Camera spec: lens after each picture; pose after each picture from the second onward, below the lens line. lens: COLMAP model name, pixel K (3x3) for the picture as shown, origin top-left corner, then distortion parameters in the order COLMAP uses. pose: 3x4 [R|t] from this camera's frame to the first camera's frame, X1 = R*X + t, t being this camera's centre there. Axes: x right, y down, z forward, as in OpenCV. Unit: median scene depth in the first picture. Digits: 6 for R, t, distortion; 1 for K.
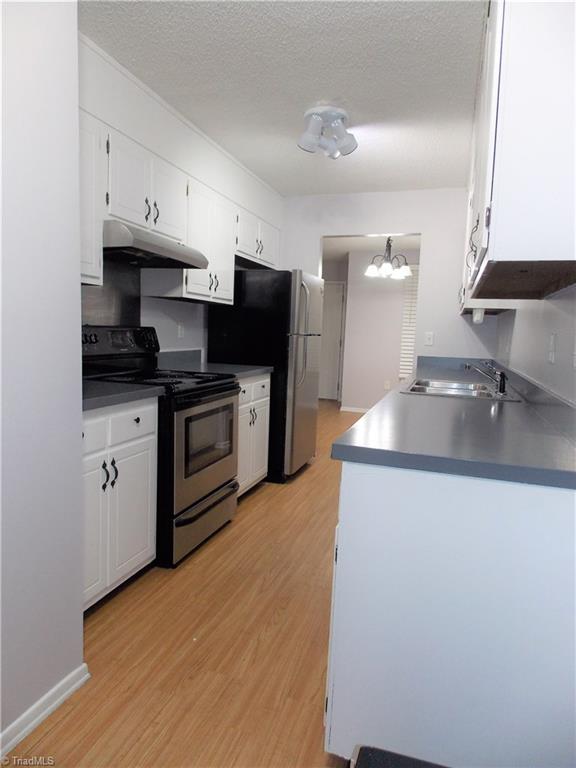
lens RADIAL K [[516.1, 0, 292.0], [0, 516.1, 387.3], [0, 0, 1]] dist [0.025034, -0.016946]
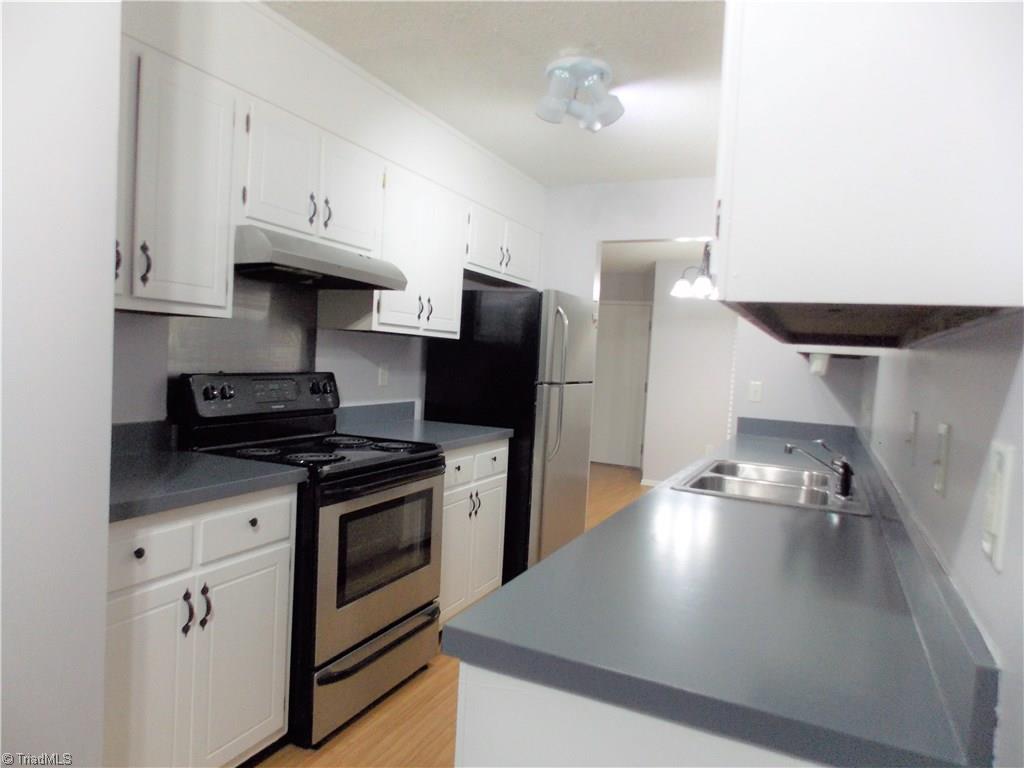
lens RADIAL K [[688.2, 0, 515.6], [0, 688.2, 384.0], [0, 0, 1]] dist [0.025034, -0.016946]
pose [[0.991436, 0.019760, -0.129088, 0.112389], [-0.029240, 0.996979, -0.071960, -0.046529], [0.127276, 0.075118, 0.989019, 0.126056]]
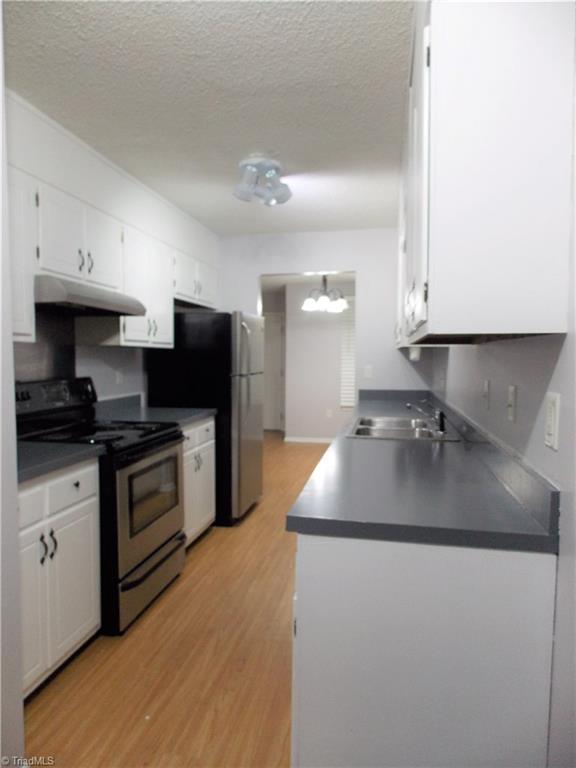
lens RADIAL K [[516.1, 0, 291.4], [0, 516.1, 387.0], [0, 0, 1]] dist [0.025034, -0.016946]
pose [[0.992724, -0.041031, 0.113209, -0.006738], [0.045981, 0.998081, -0.041467, -0.045531], [-0.111290, 0.046371, 0.992706, 0.001861]]
